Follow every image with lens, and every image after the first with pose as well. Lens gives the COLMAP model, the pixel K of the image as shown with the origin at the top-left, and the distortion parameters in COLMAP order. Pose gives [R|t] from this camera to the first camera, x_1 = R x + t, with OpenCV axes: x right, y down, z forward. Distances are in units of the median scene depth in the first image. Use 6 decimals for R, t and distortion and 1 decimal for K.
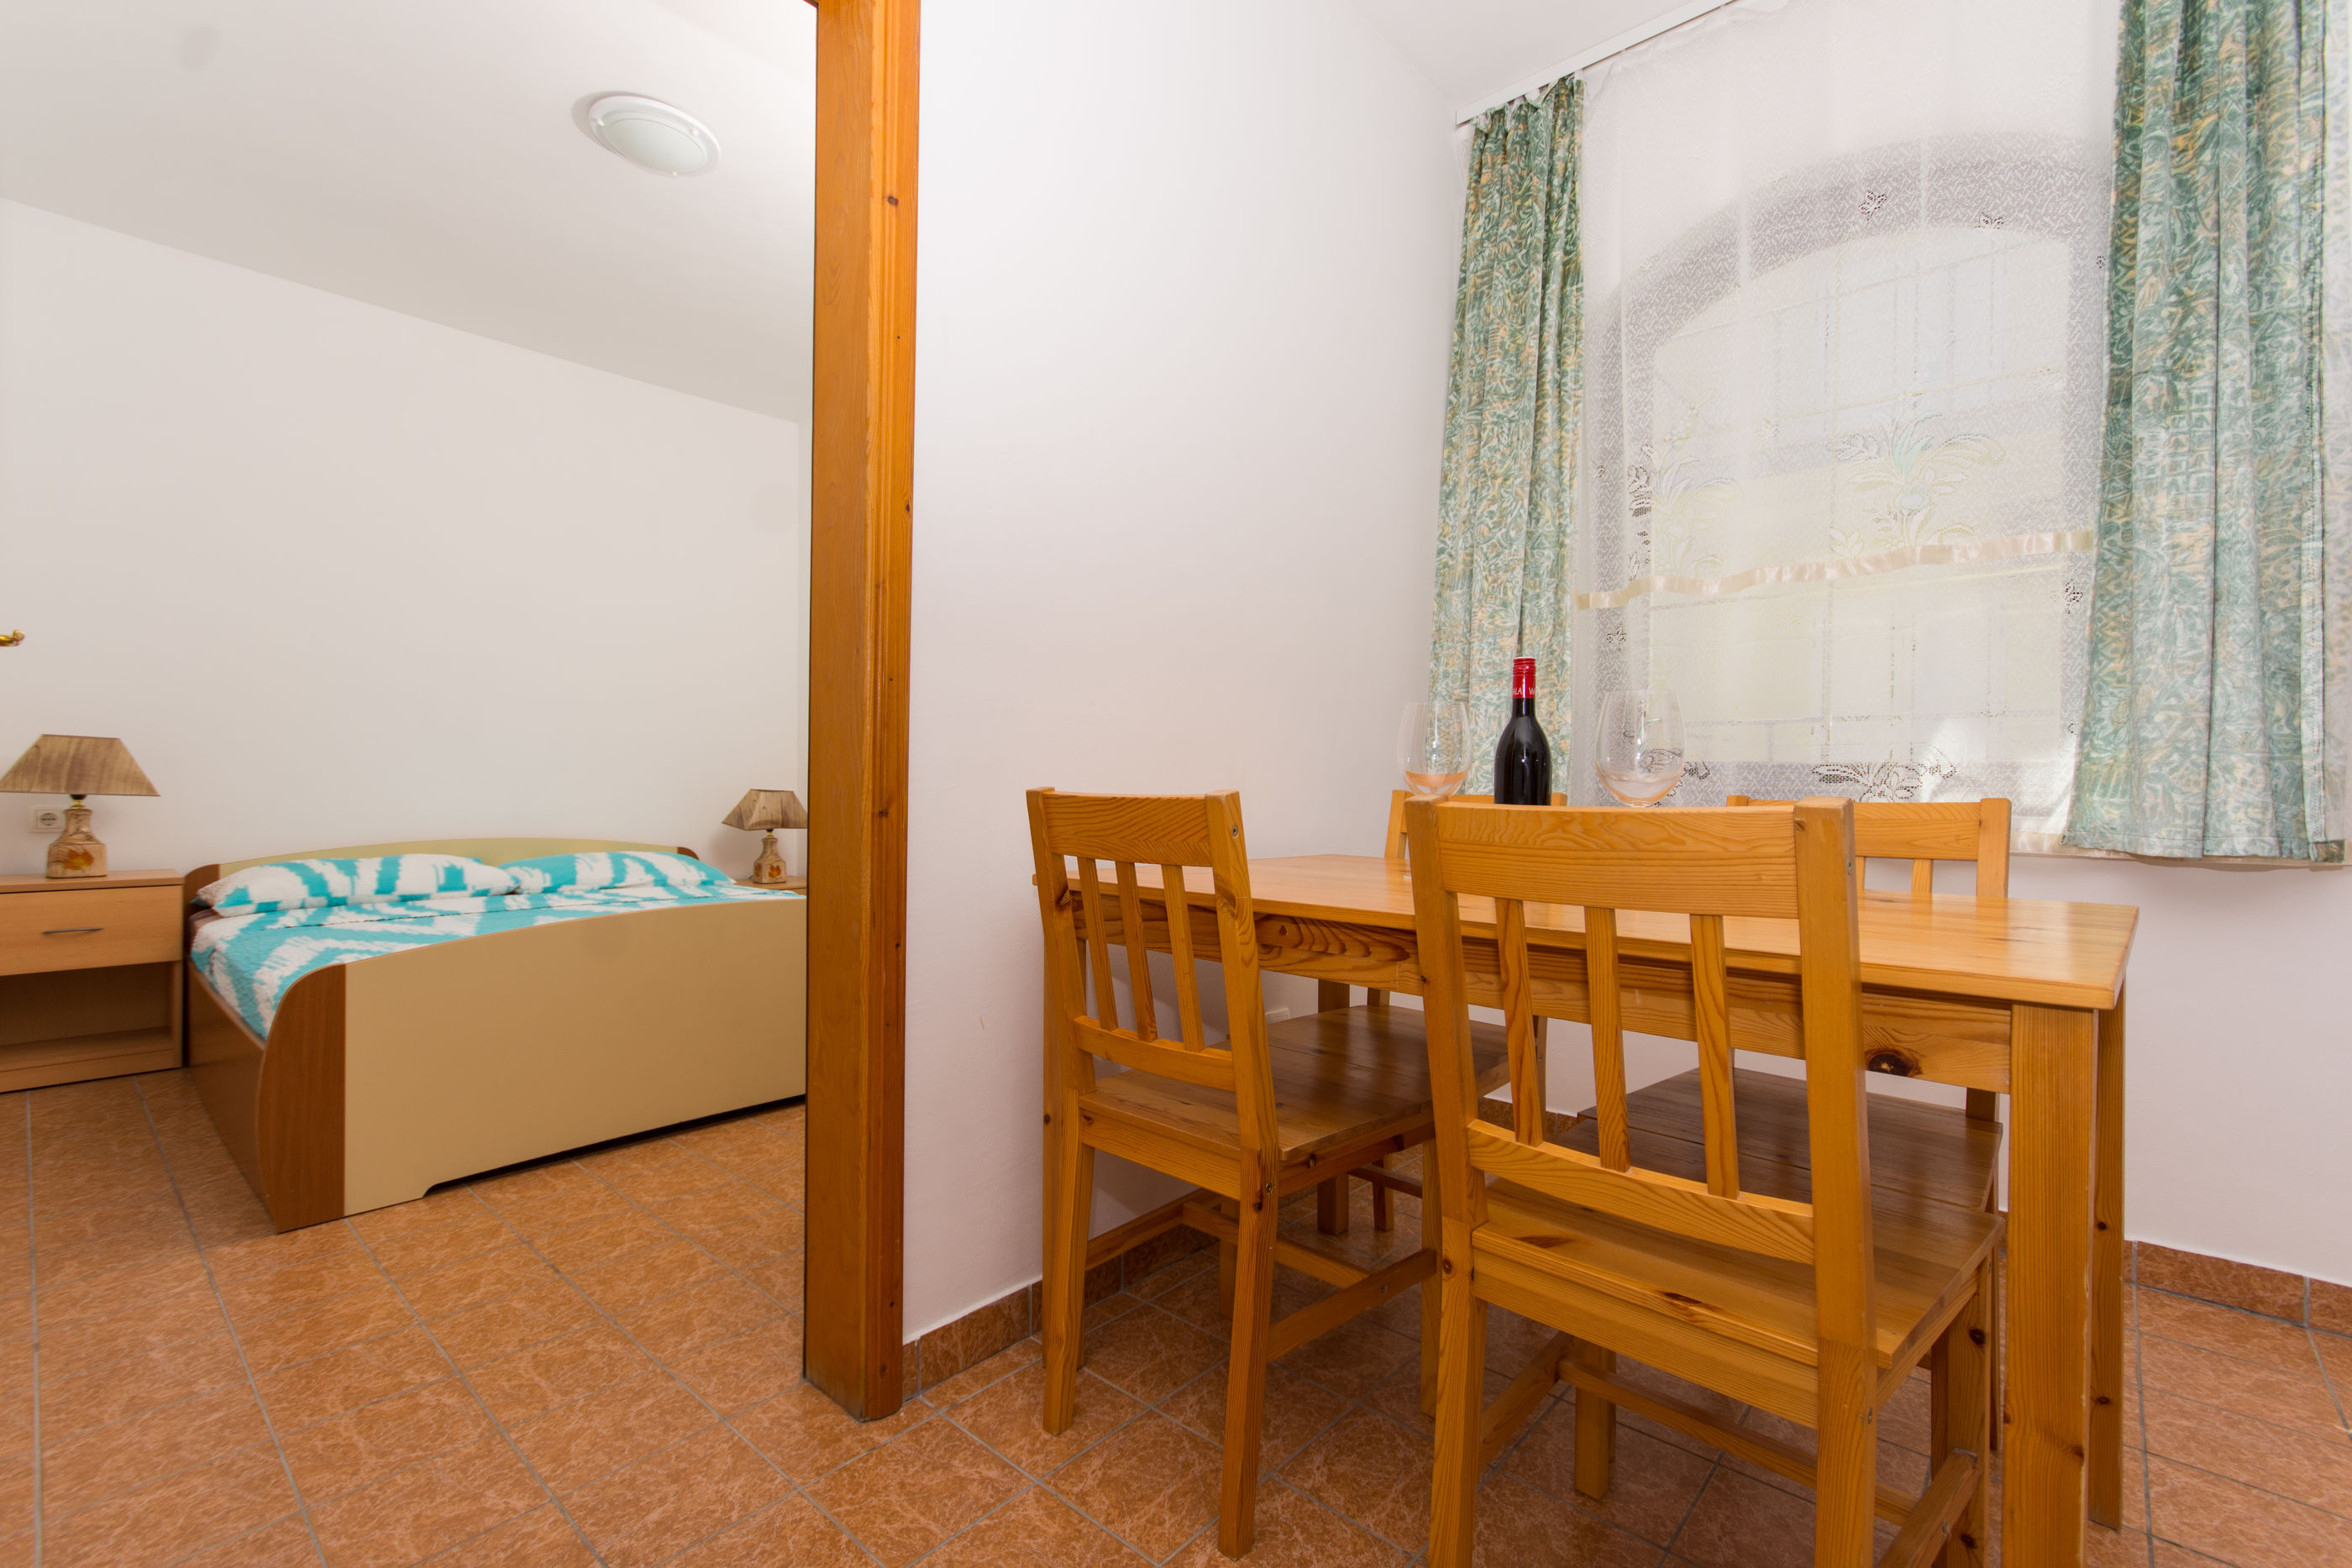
lens RADIAL K [[1020.5, 0, 1187.8], [0, 1020.5, 798.3], [0, 0, 1]] dist [0.005617, -0.002304]
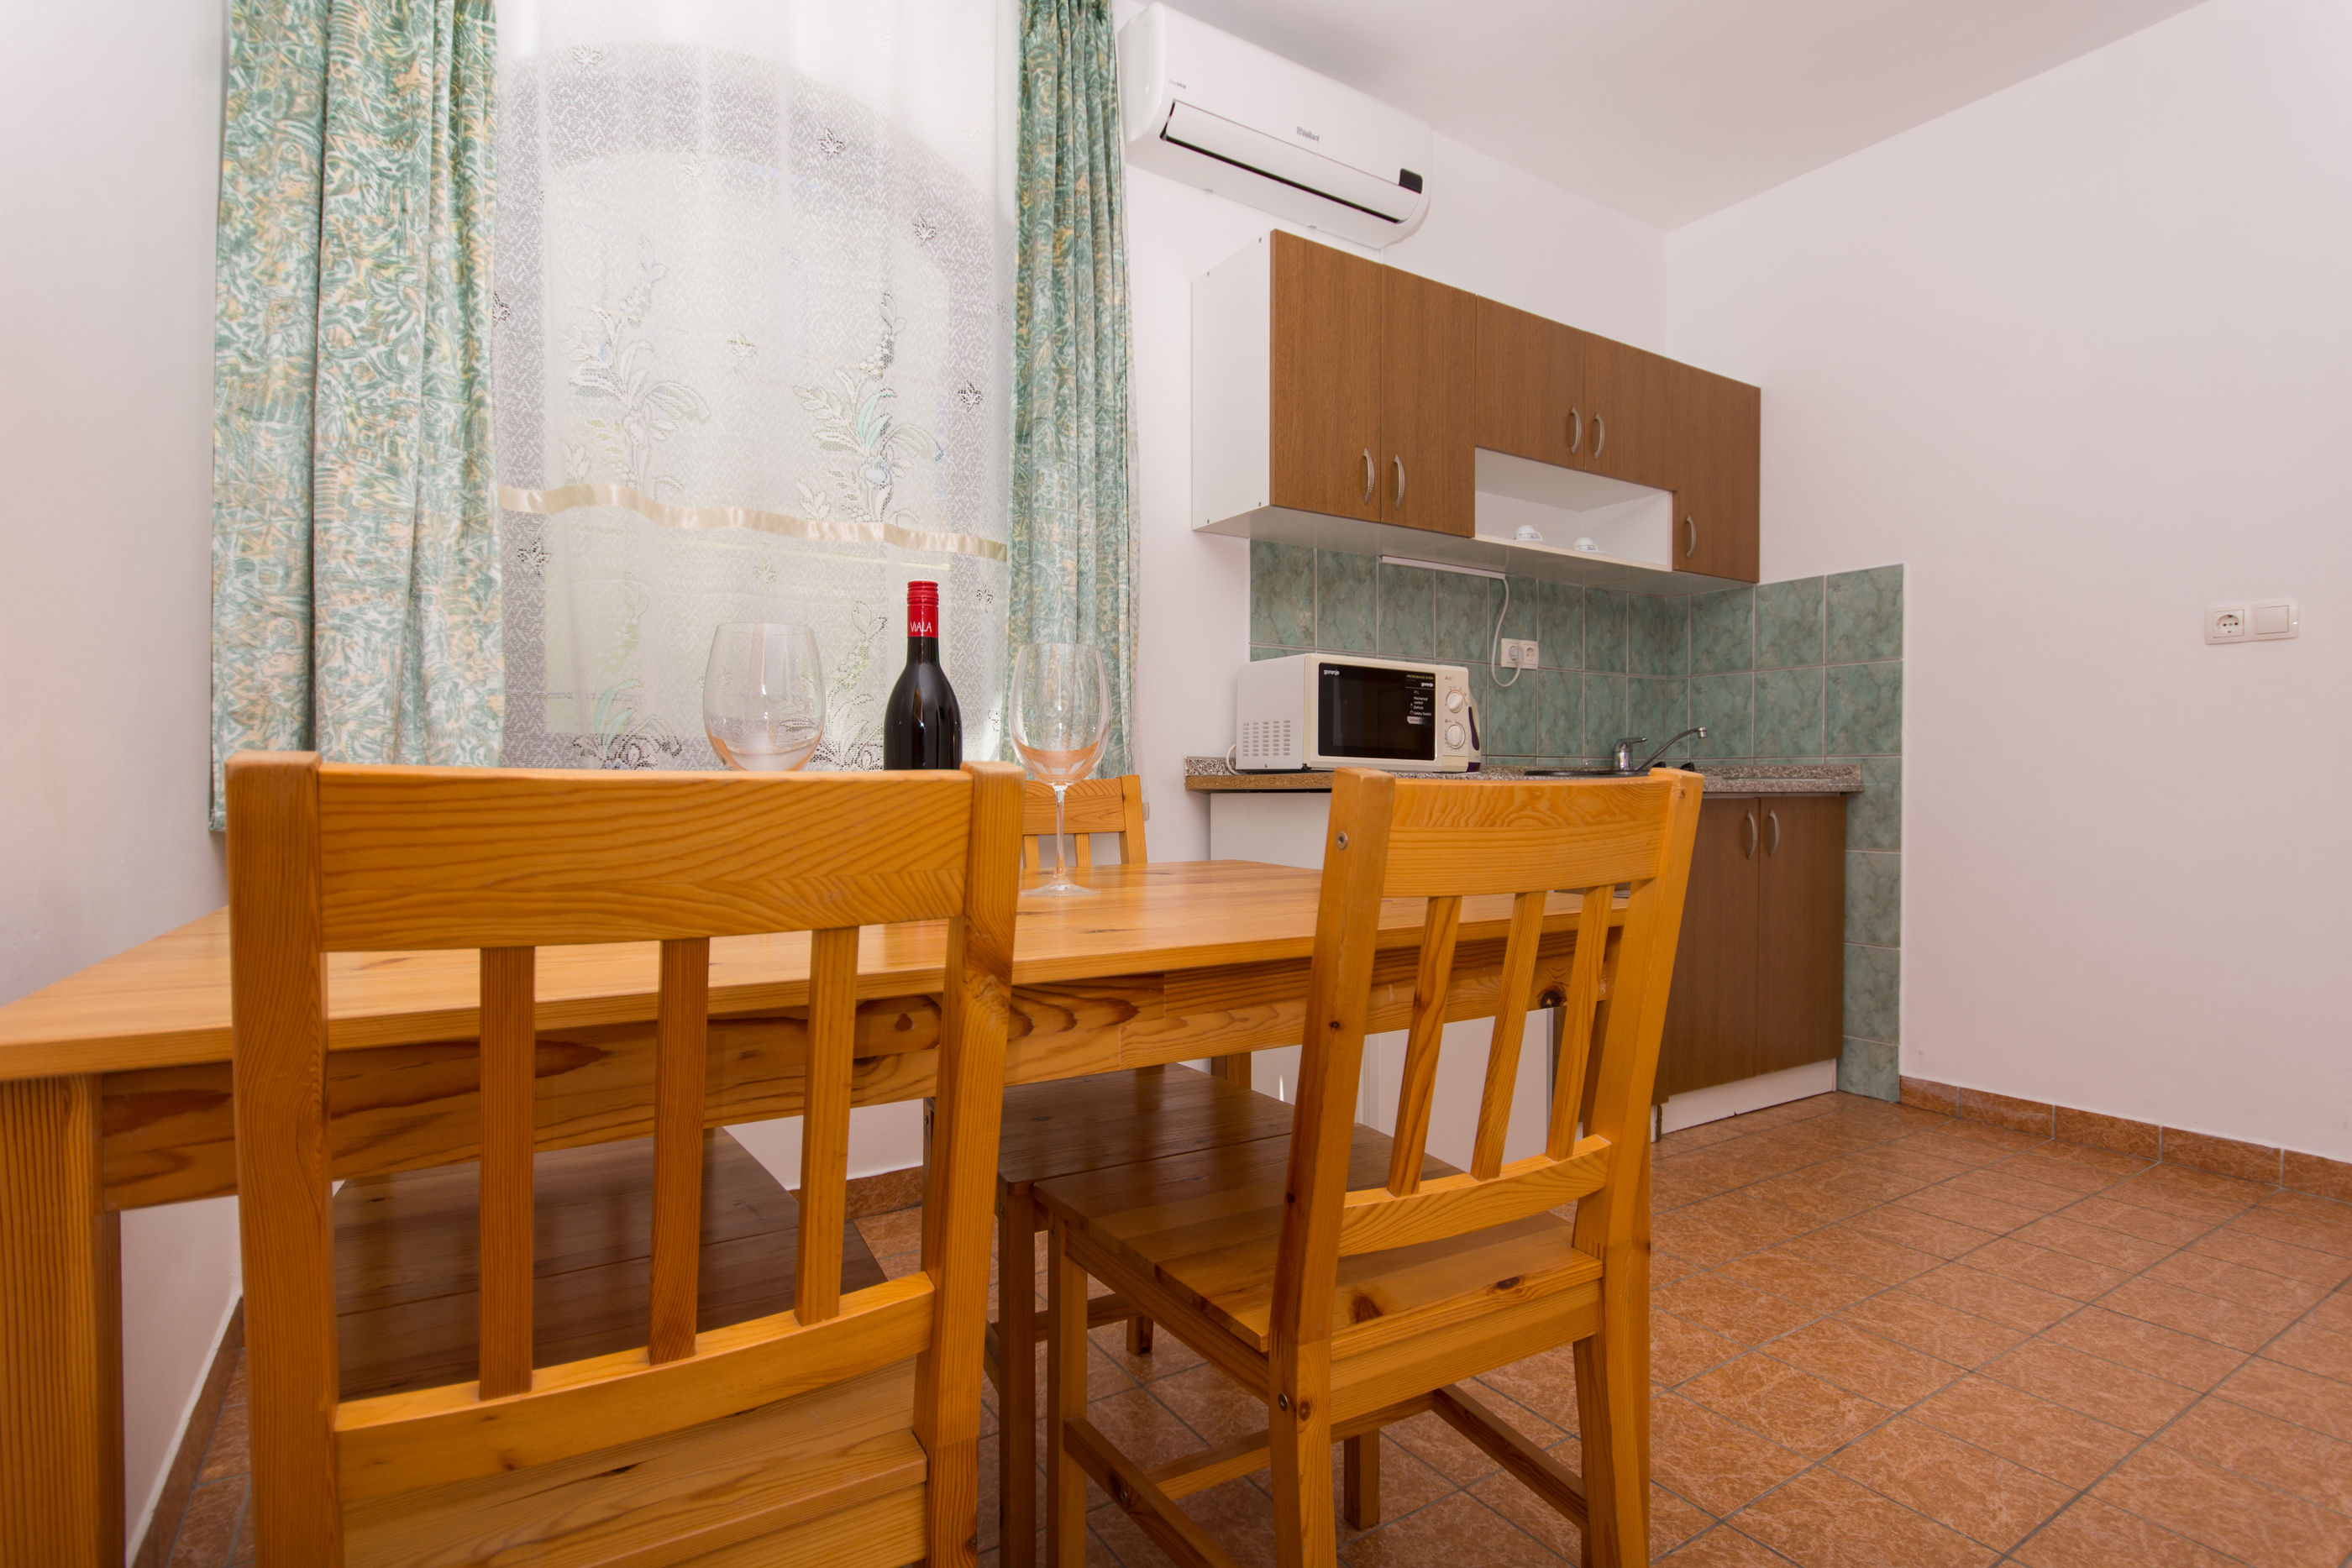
lens RADIAL K [[1136.6, 0, 1177.1], [0, 1136.6, 793.5], [0, 0, 1]] dist [0.004586, -0.005280]
pose [[0.267100, -0.020146, 0.963458, -0.228252], [0.013343, 0.999763, 0.017206, 0.000025], [-0.963576, 0.008259, 0.267306, 0.360612]]
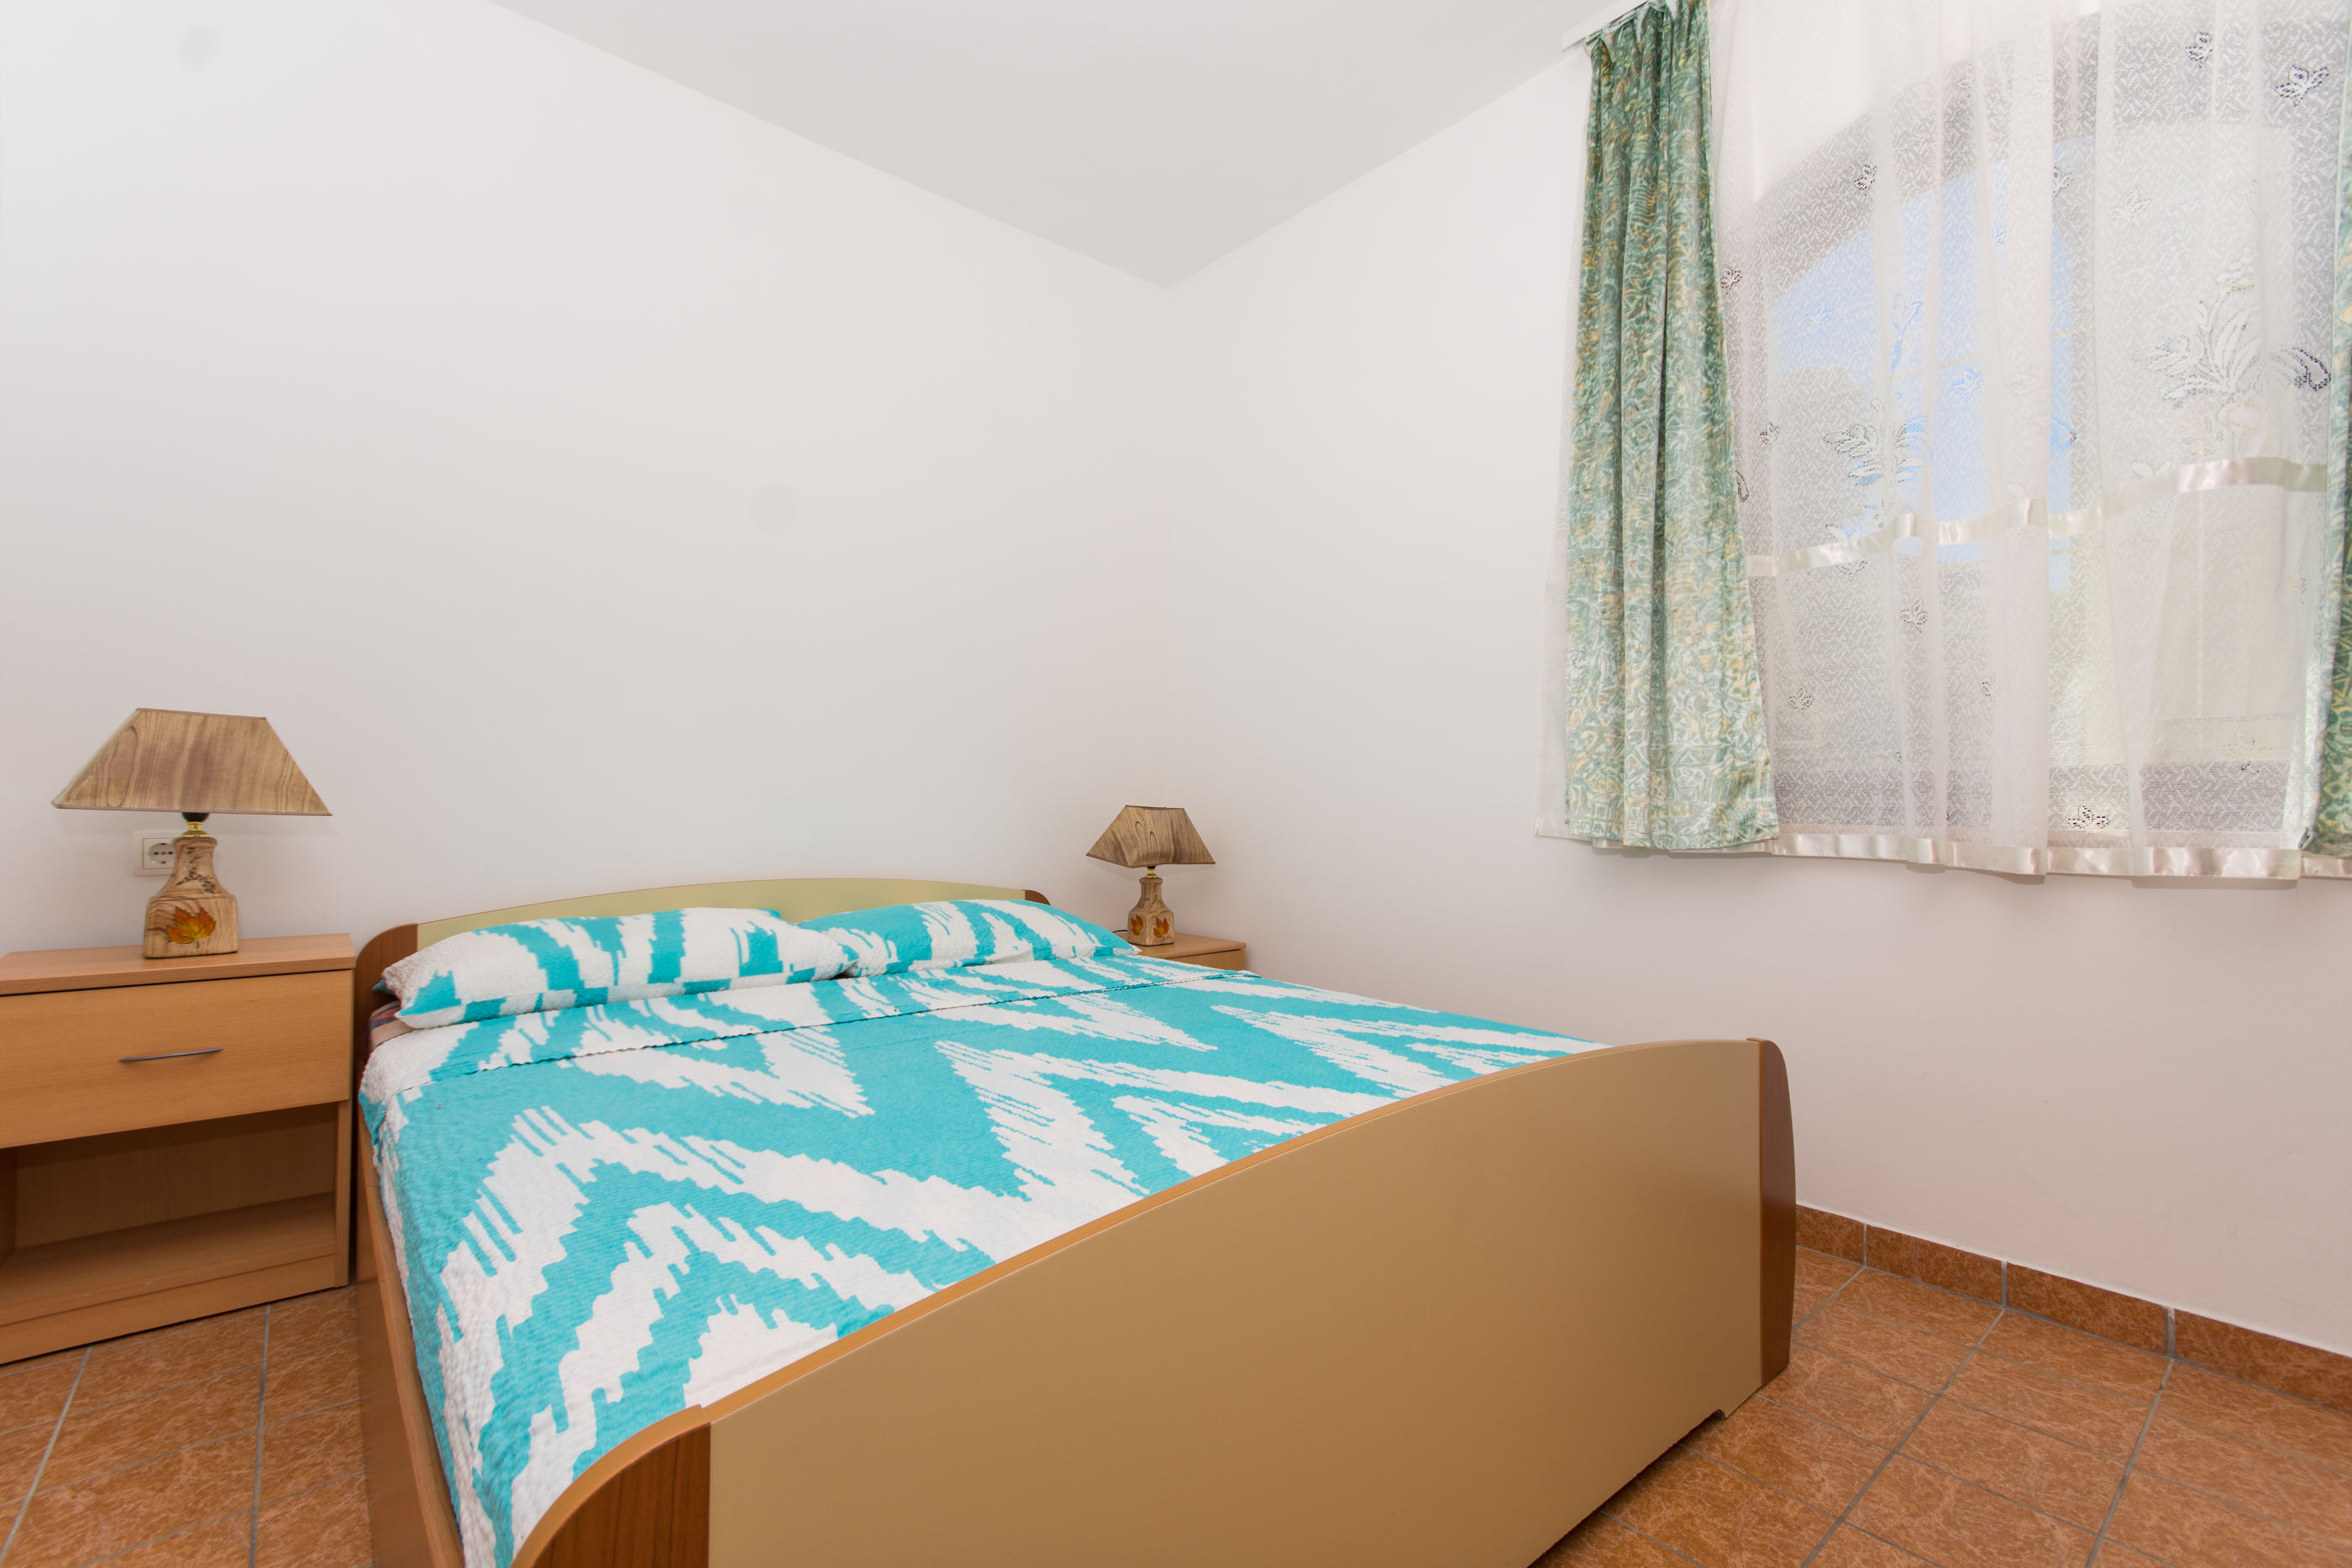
lens RADIAL K [[1020.5, 0, 1191.2], [0, 1020.5, 793.9], [0, 0, 1]] dist [0.005617, -0.002304]
pose [[0.990824, -0.001104, -0.135157, -0.550778], [-0.001930, 0.999749, -0.022319, -0.002864], [0.135147, 0.022375, 0.990573, 0.621242]]
